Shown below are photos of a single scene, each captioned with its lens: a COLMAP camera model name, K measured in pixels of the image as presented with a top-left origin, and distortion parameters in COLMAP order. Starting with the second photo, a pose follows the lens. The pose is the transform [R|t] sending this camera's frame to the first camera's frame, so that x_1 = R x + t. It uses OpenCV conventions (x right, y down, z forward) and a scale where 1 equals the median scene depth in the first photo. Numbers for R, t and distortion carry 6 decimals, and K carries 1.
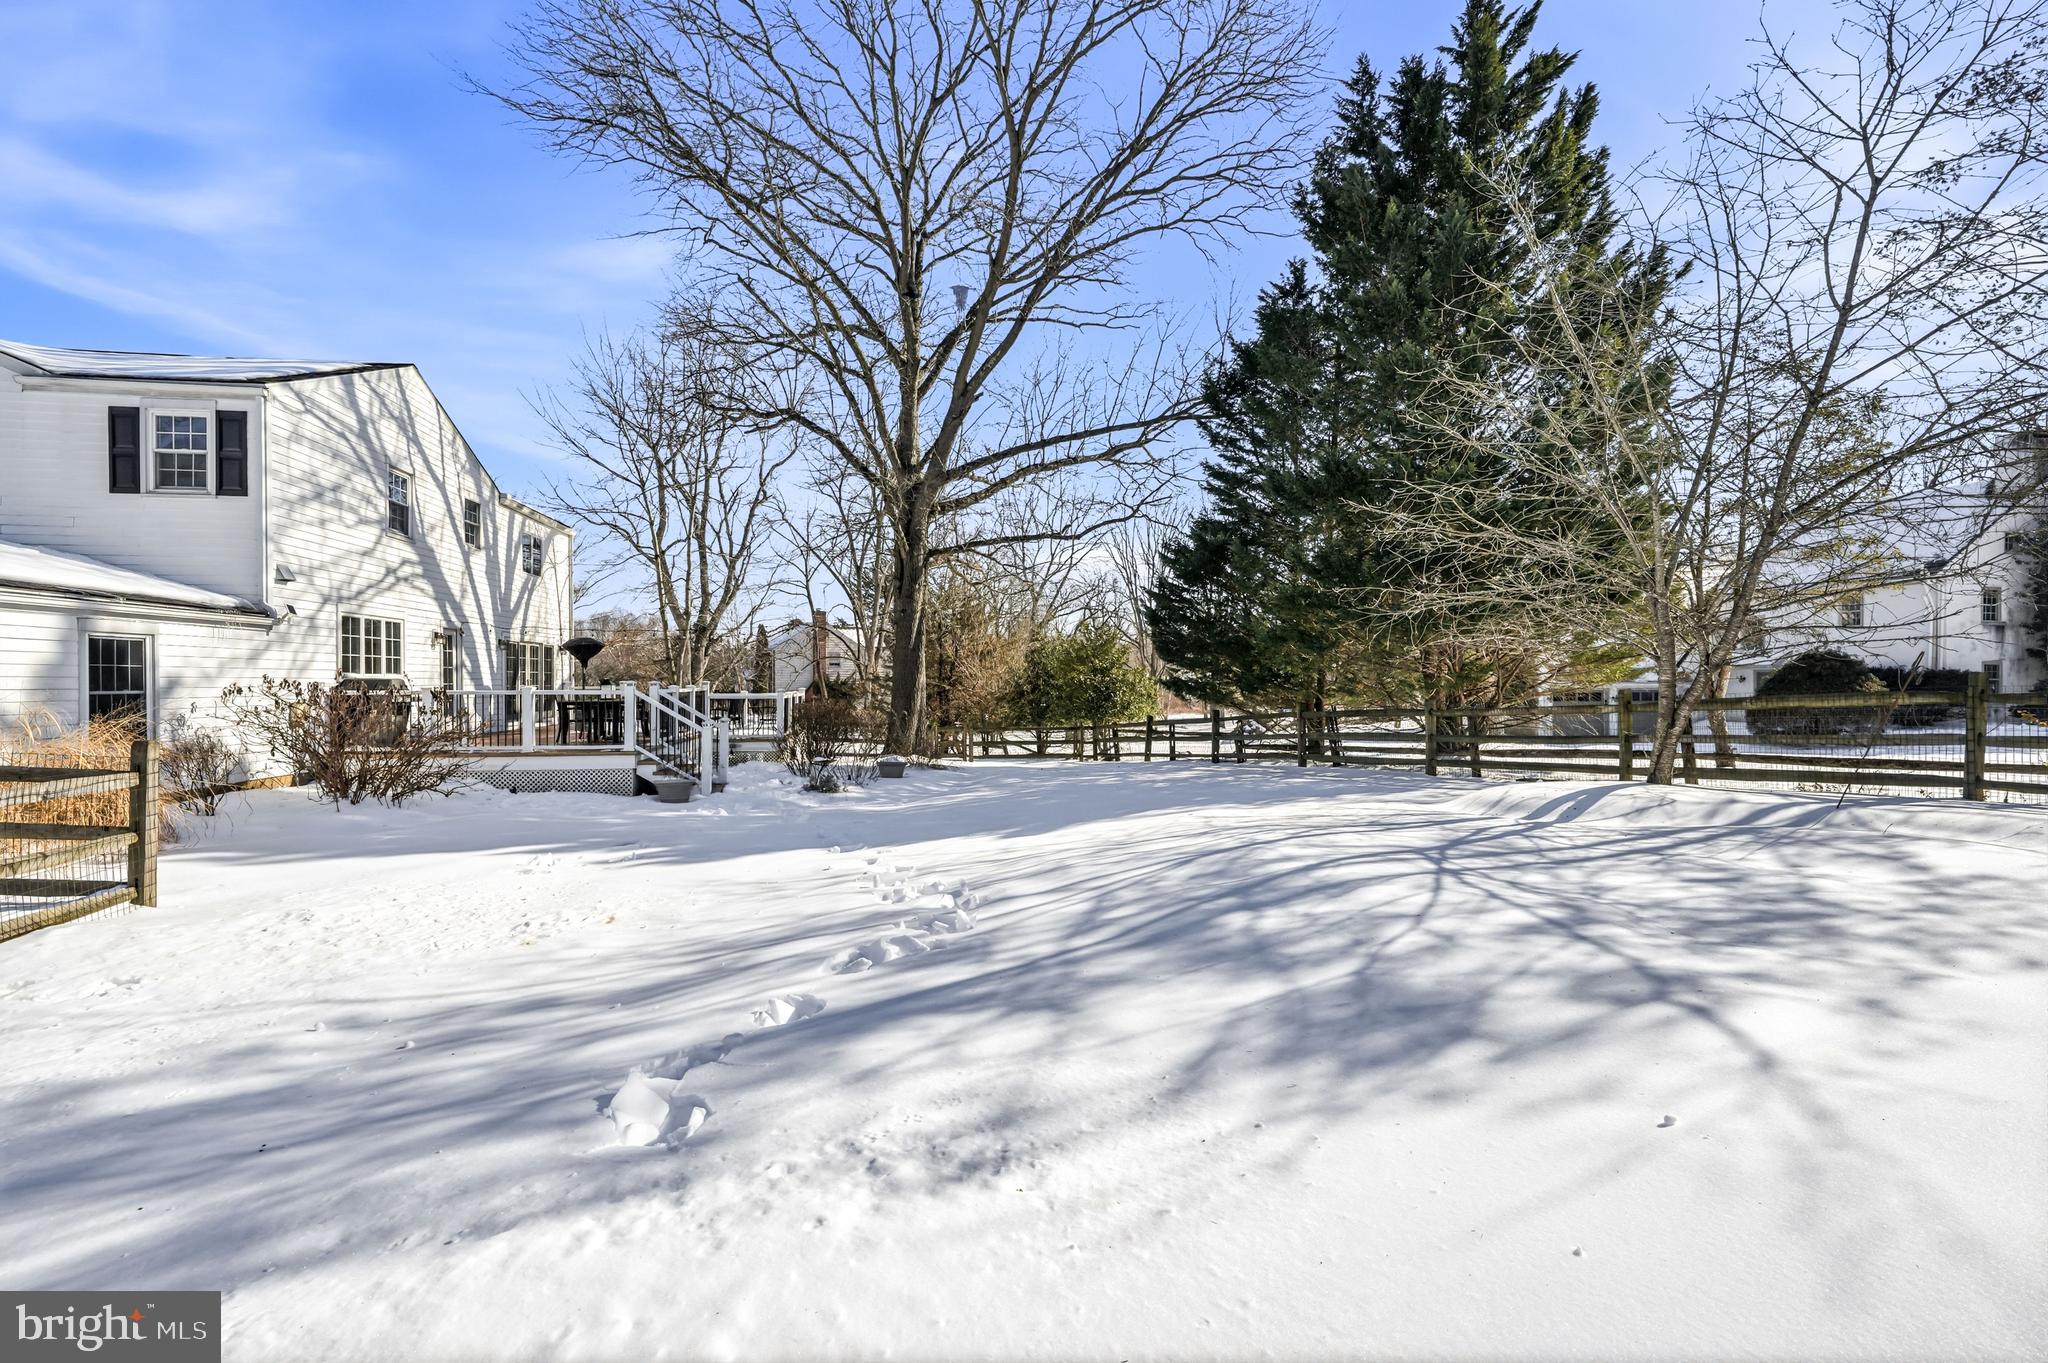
lens RADIAL K [[931.0, 0, 1024.0], [0, 931.0, 681.5], [0, 0, 1]] dist [-0.000498, -0.000052]
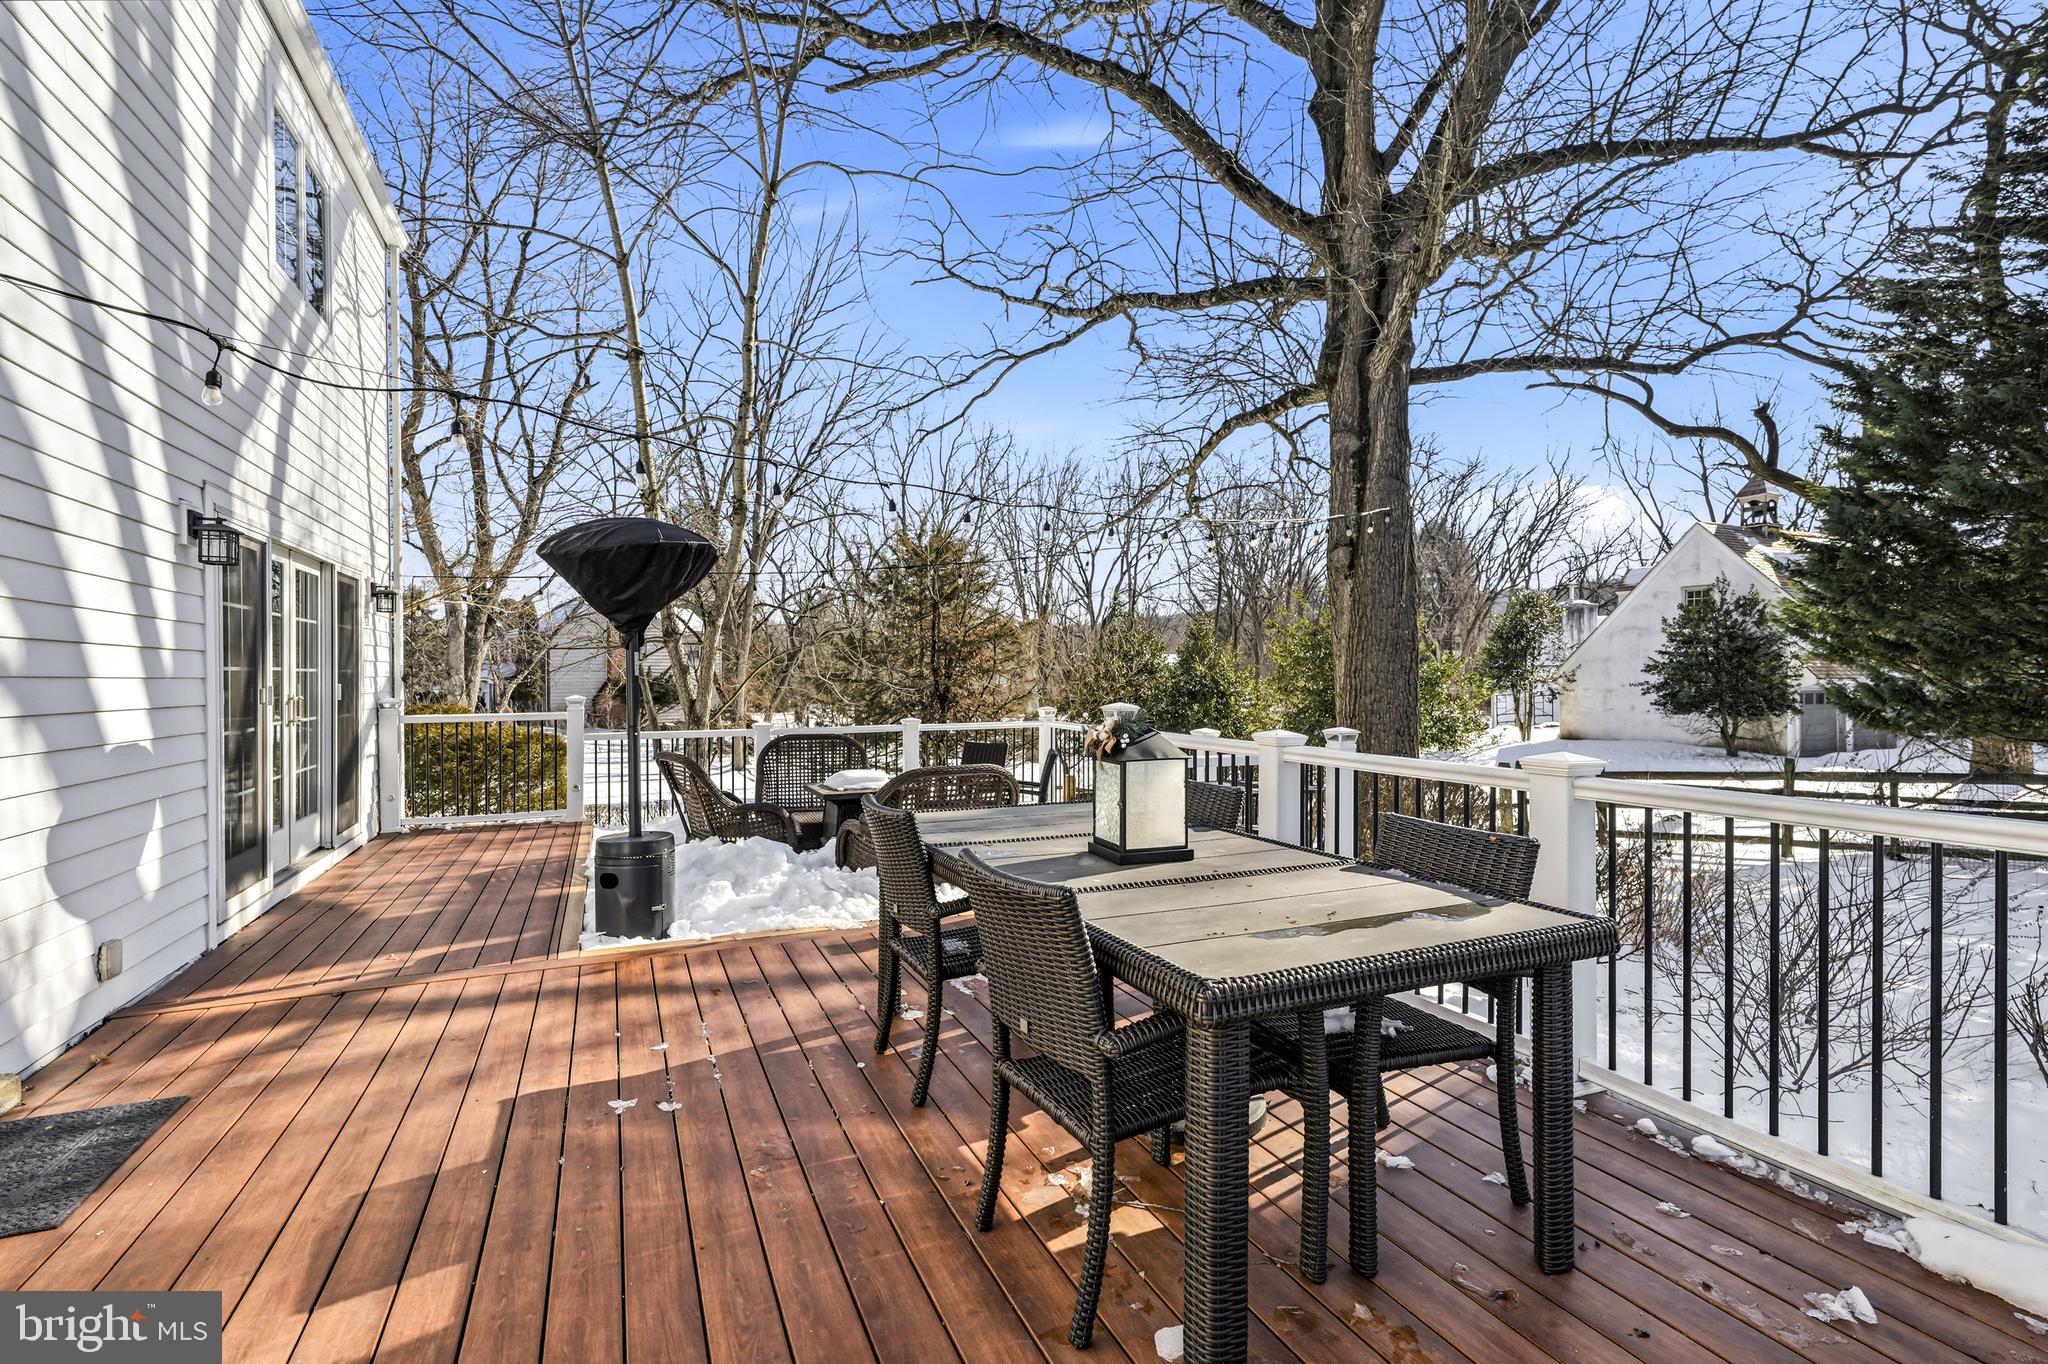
lens RADIAL K [[980.3, 0, 1024.0], [0, 980.3, 682.0], [0, 0, 1]] dist [0.027944, -0.000104]
pose [[0.964854, -0.003080, 0.262769, -0.570432], [0.001663, 0.999983, 0.005613, -0.010901], [-0.262781, -0.004978, 0.964843, 0.951042]]
